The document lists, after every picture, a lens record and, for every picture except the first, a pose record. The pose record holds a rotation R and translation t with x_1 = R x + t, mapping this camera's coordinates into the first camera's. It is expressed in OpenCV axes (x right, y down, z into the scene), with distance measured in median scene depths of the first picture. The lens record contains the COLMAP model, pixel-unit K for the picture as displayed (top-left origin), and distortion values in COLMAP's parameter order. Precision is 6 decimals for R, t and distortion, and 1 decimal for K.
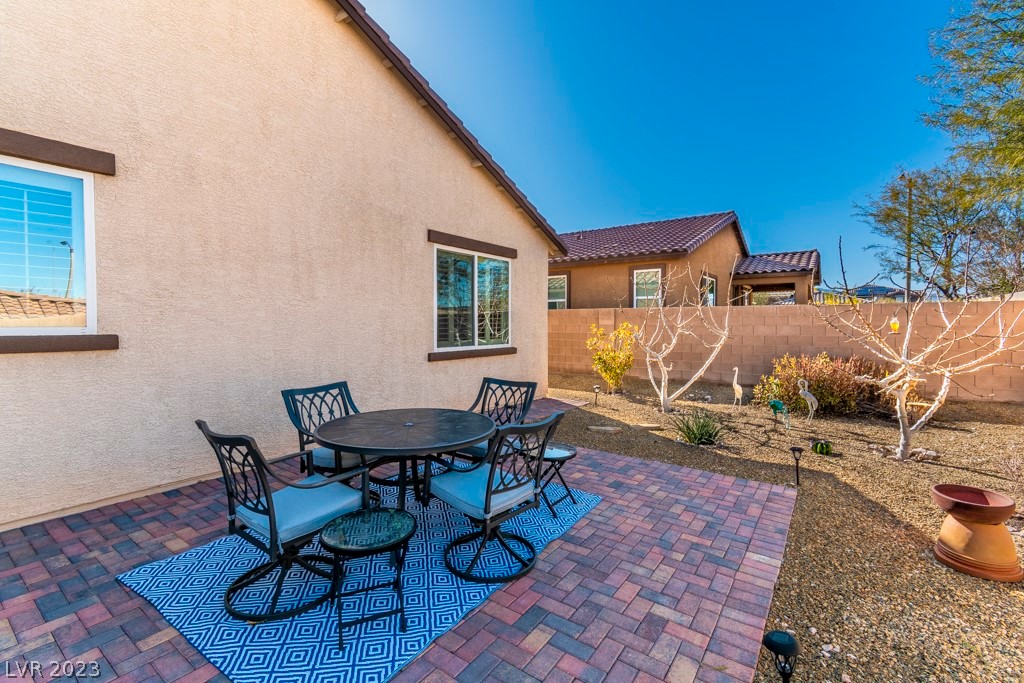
lens RADIAL K [[450.1, 0, 515.4], [0, 450.1, 334.9], [0, 0, 1]] dist [0.001600, -0.000353]
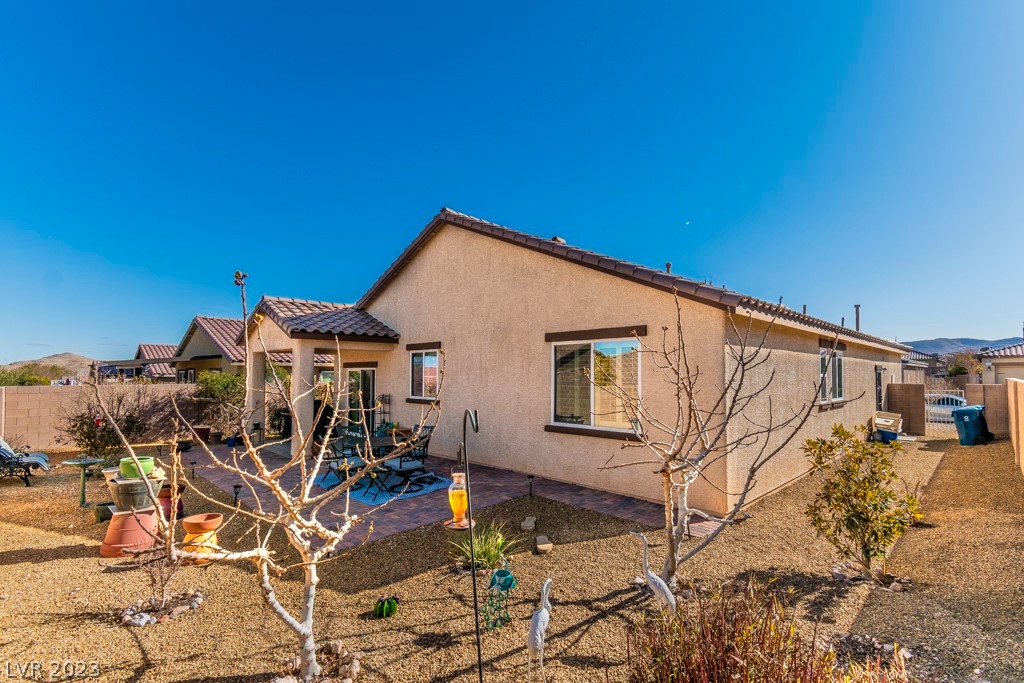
lens RADIAL K [[466.5, 0, 517.7], [0, 466.5, 363.4], [0, 0, 1]] dist [0.002221, 0.000147]
pose [[-0.161356, -0.027703, -0.986507, 1.171645], [-0.029518, 0.999294, -0.023234, -0.105654], [0.986455, 0.025371, -0.162060, 1.113737]]
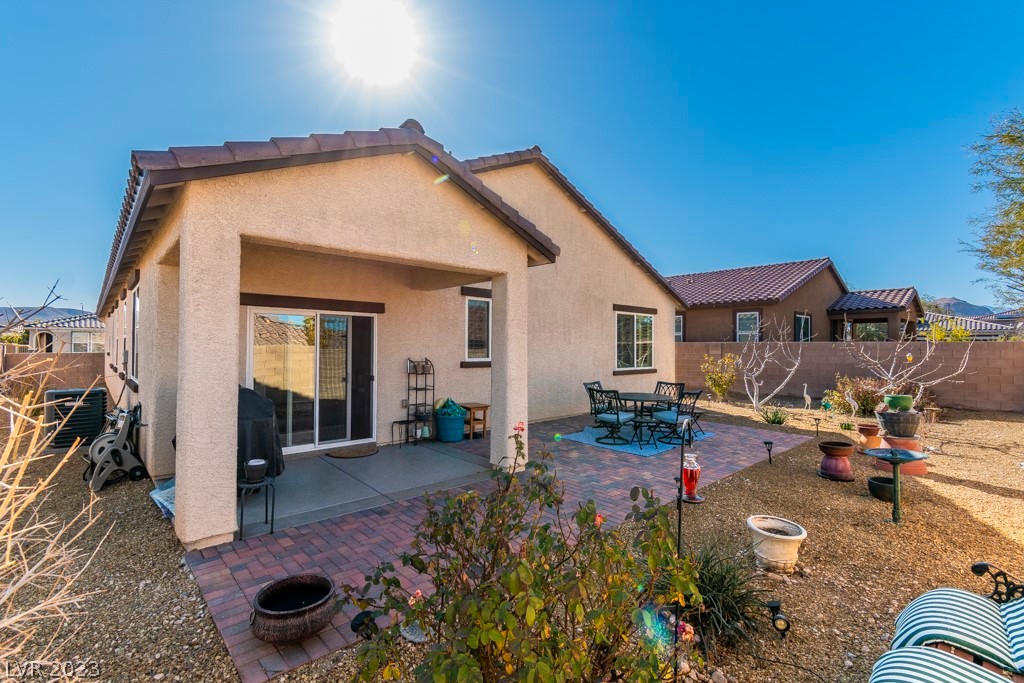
lens RADIAL K [[459.8, 0, 515.8], [0, 459.8, 344.4], [0, 0, 1]] dist [-0.001378, -0.000219]
pose [[0.979497, 0.001973, -0.201450, -0.200479], [-0.008493, 0.999468, -0.031504, -0.005180], [0.201281, 0.032569, 0.978992, -0.897408]]
